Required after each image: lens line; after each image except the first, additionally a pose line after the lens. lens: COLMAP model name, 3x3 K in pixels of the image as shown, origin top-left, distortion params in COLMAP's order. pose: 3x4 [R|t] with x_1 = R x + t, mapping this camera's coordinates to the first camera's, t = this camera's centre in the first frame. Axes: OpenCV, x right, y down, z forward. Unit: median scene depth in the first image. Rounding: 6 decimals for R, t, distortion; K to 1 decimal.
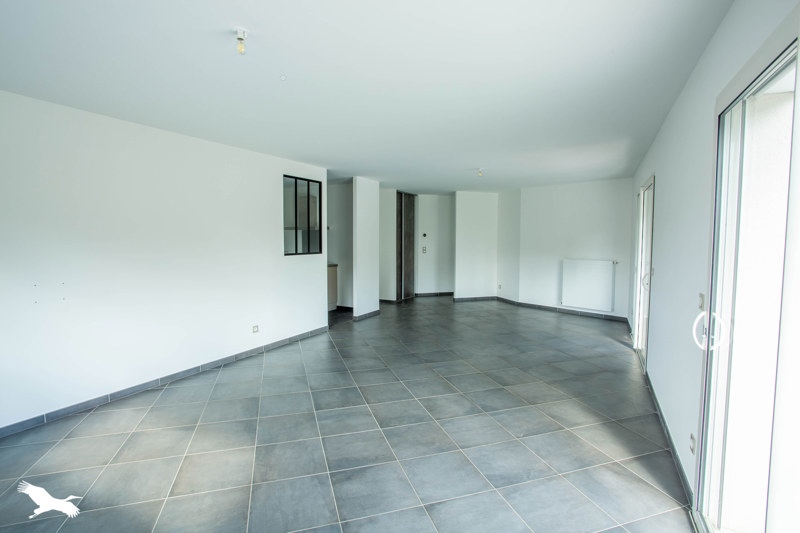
lens RADIAL K [[400.7, 0, 400.0], [0, 400.7, 266.5], [0, 0, 1]] dist [0.000786, 0.000197]
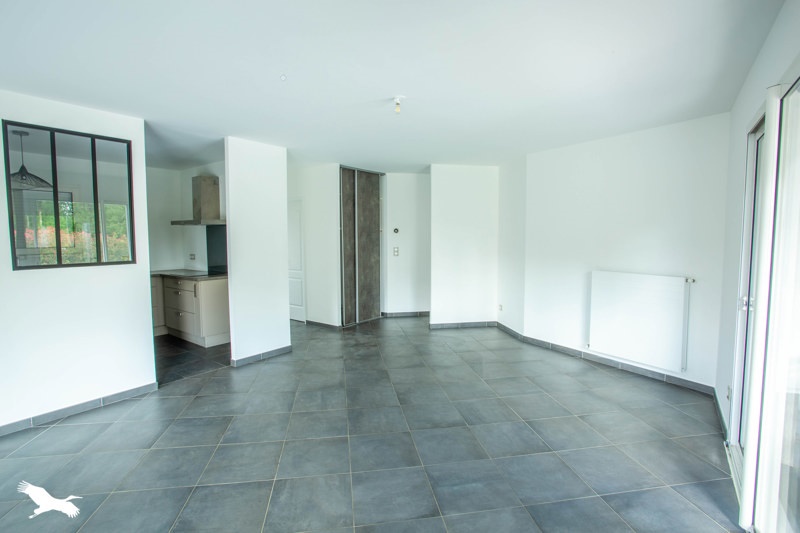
lens RADIAL K [[387.1, 0, 394.0], [0, 387.1, 262.0], [0, 0, 1]] dist [-0.032648, 0.001127]
pose [[0.986049, 0.007754, -0.166272, 0.197545], [-0.007494, 0.999970, 0.002196, -0.027895], [0.166284, -0.000919, 0.986078, 0.371685]]
